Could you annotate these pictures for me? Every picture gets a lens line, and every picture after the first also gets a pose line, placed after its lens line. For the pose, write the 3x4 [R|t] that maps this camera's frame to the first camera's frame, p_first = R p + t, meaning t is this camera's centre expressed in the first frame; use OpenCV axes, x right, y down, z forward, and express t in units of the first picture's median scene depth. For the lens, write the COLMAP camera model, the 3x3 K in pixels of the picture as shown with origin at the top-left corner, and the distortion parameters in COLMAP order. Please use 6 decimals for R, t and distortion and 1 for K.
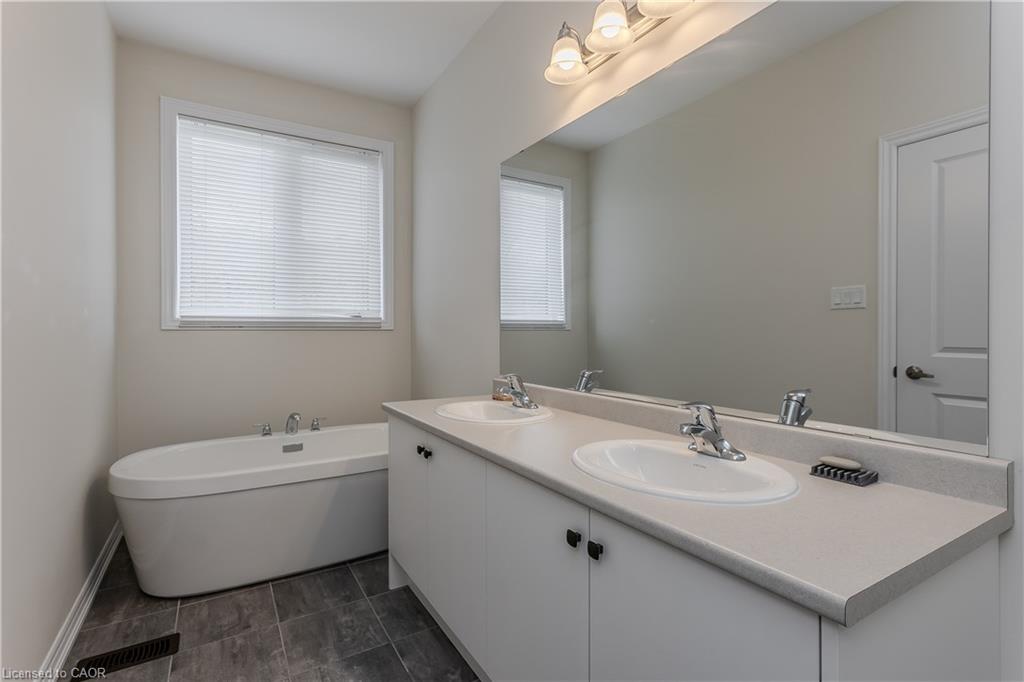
lens RADIAL K [[492.4, 0, 512.0], [0, 492.4, 341.0], [0, 0, 1]] dist [-0.000329, -0.000016]
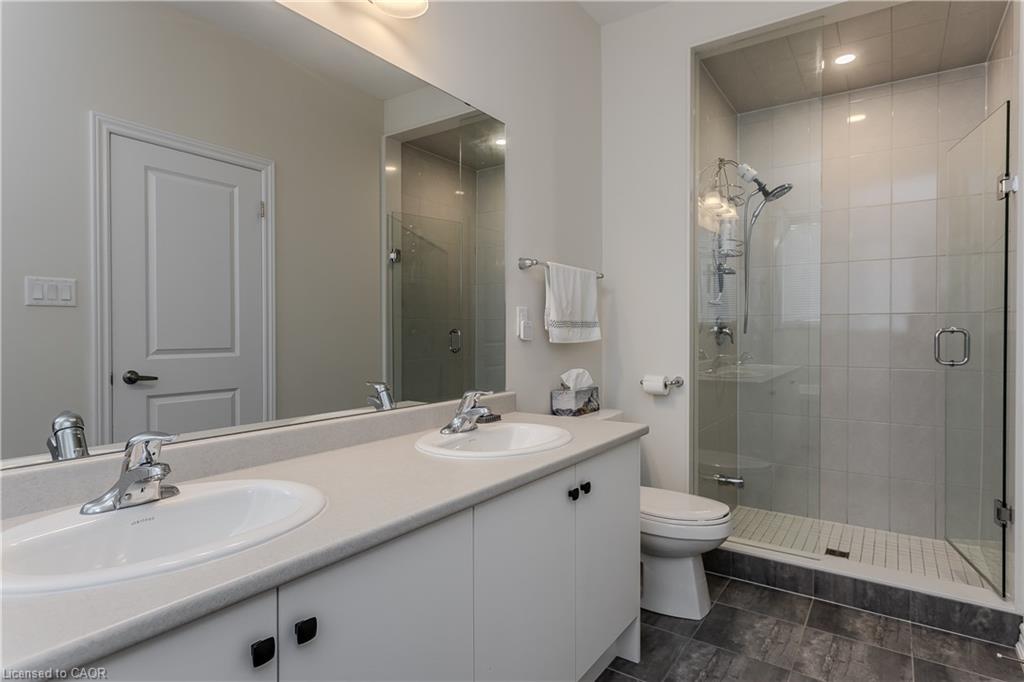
lens RADIAL K [[589.0, 0, 512.0], [0, 589.0, 341.0], [0, 0, 1]] dist [0.001466, 0.000555]
pose [[-0.371689, -0.008299, 0.928320, -0.560045], [0.010501, 0.999858, 0.013143, -0.015066], [-0.928298, 0.014634, -0.371549, 0.755154]]
